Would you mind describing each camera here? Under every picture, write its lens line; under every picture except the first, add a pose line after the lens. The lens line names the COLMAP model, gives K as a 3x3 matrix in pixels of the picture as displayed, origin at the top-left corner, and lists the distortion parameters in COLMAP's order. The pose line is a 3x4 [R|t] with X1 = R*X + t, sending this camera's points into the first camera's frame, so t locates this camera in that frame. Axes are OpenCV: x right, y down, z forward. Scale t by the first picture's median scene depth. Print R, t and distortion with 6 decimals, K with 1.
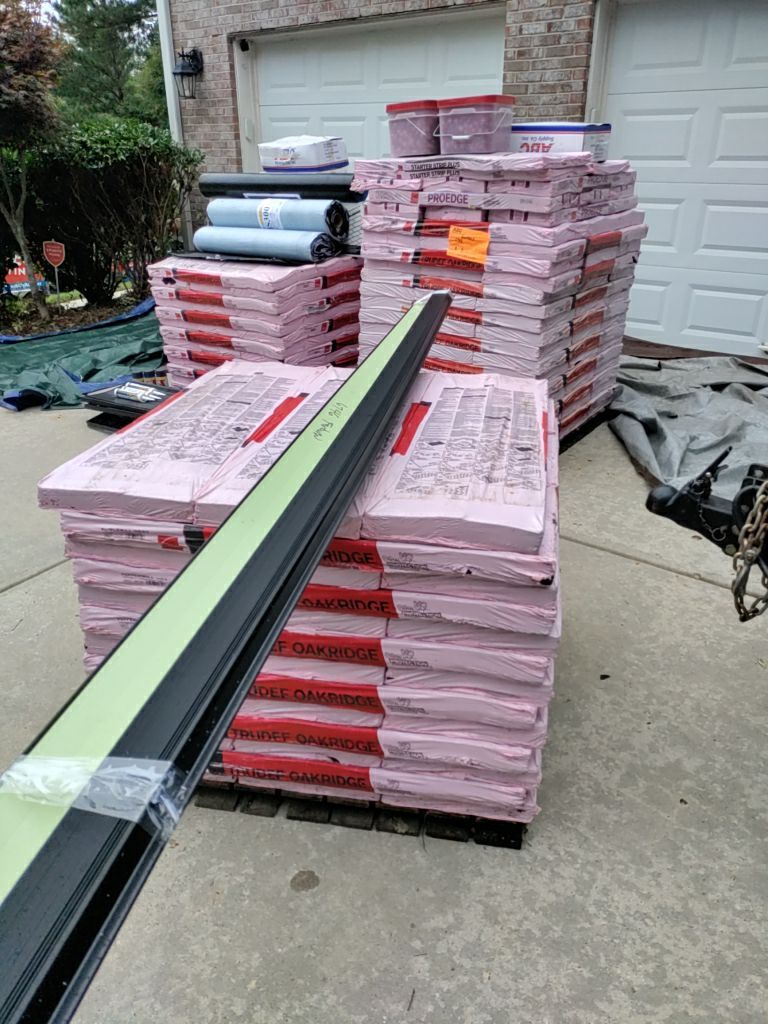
lens RADIAL K [[762.8, 0, 384.0], [0, 762.8, 512.0], [0, 0, 1]] dist [0.093074, -0.113483]
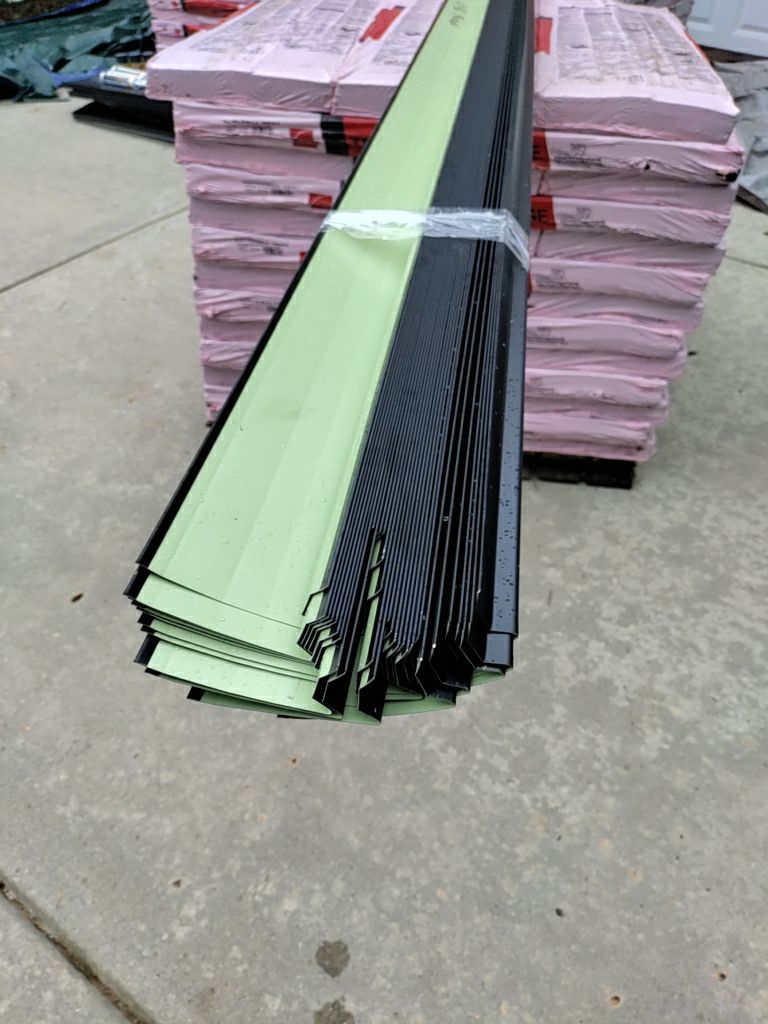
lens RADIAL K [[783.9, 0, 384.0], [0, 783.9, 512.0], [0, 0, 1]] dist [0.011936, -0.008092]
pose [[0.998501, -0.001213, 0.054722, -0.231319], [-0.013662, 0.962589, 0.270622, 0.205239], [-0.053003, -0.270964, 0.961129, 0.004542]]
